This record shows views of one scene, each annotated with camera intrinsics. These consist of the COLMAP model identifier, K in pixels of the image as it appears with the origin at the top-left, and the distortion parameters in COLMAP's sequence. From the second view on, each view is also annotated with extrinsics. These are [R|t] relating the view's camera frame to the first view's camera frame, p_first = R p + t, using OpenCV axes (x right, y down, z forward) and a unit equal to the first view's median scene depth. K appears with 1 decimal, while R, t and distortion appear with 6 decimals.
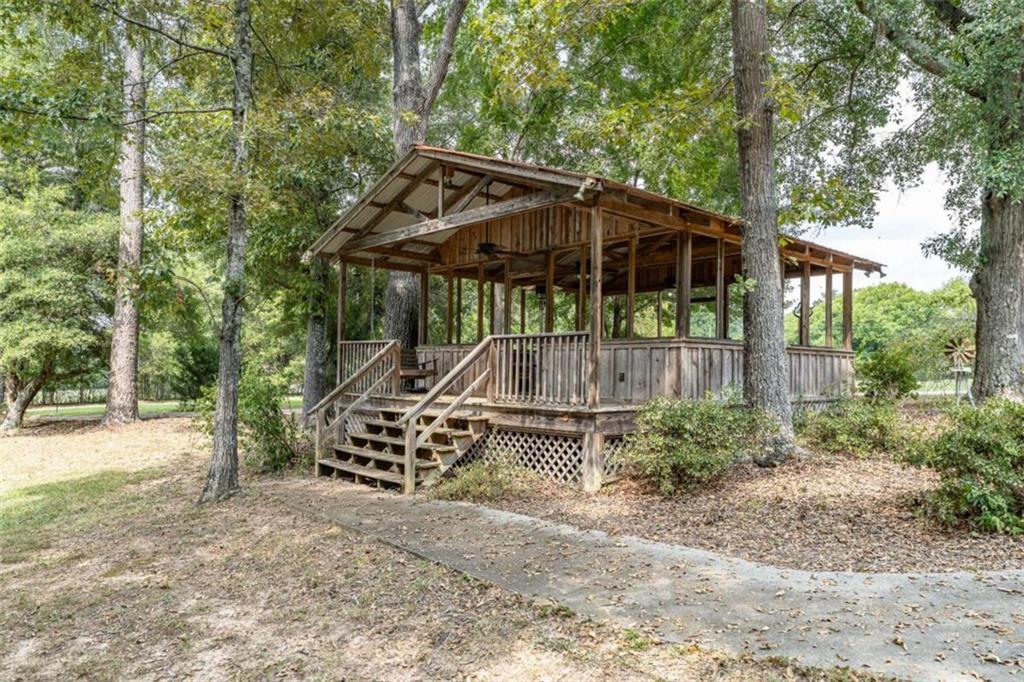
lens RADIAL K [[661.5, 0, 514.2], [0, 661.5, 341.7], [0, 0, 1]] dist [-0.003820, 0.000158]
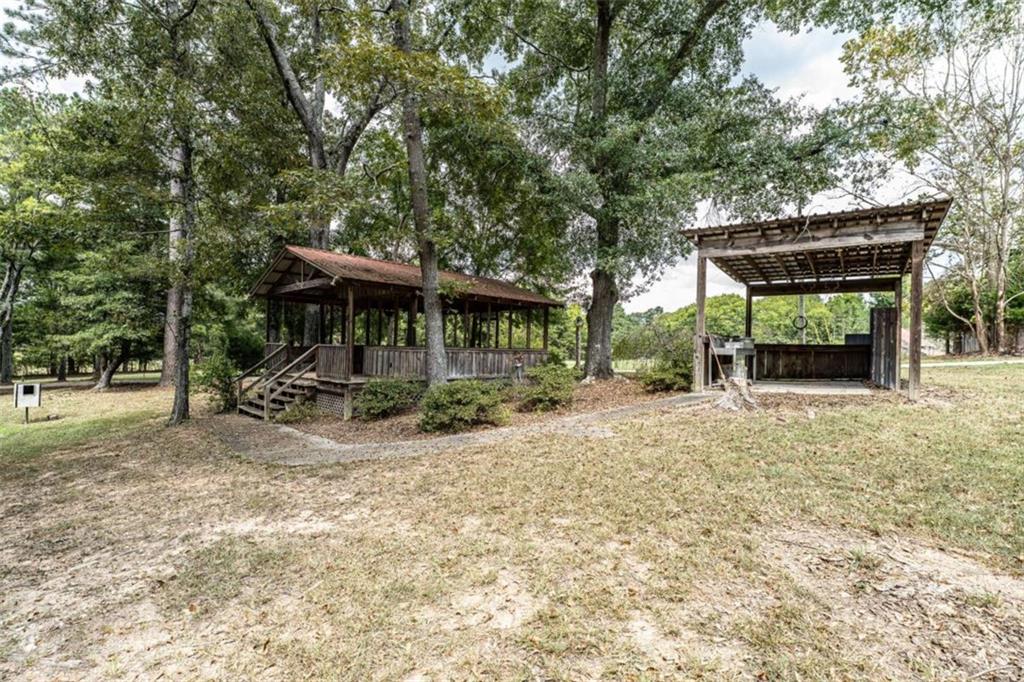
lens RADIAL K [[470.3, 0, 513.8], [0, 470.3, 345.6], [0, 0, 1]] dist [-0.000817, -0.000260]
pose [[0.999568, 0.010748, 0.027348, 0.257038], [-0.011783, 0.999210, 0.037956, -0.032386], [-0.026919, -0.038262, 0.998905, -0.216936]]
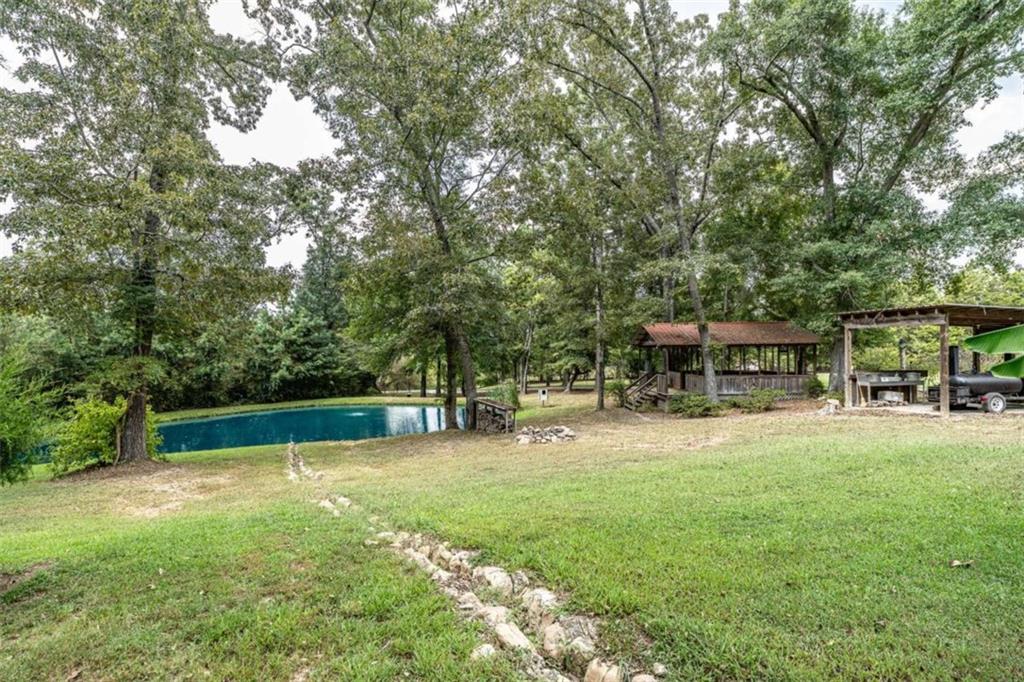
lens RADIAL K [[503.4, 0, 513.2], [0, 503.4, 339.8], [0, 0, 1]] dist [0.000232, 0.000053]
pose [[0.709161, -0.034268, -0.704213, 0.727287], [0.052091, 0.998635, 0.003862, -0.132080], [0.703120, -0.039422, 0.709978, -0.844136]]
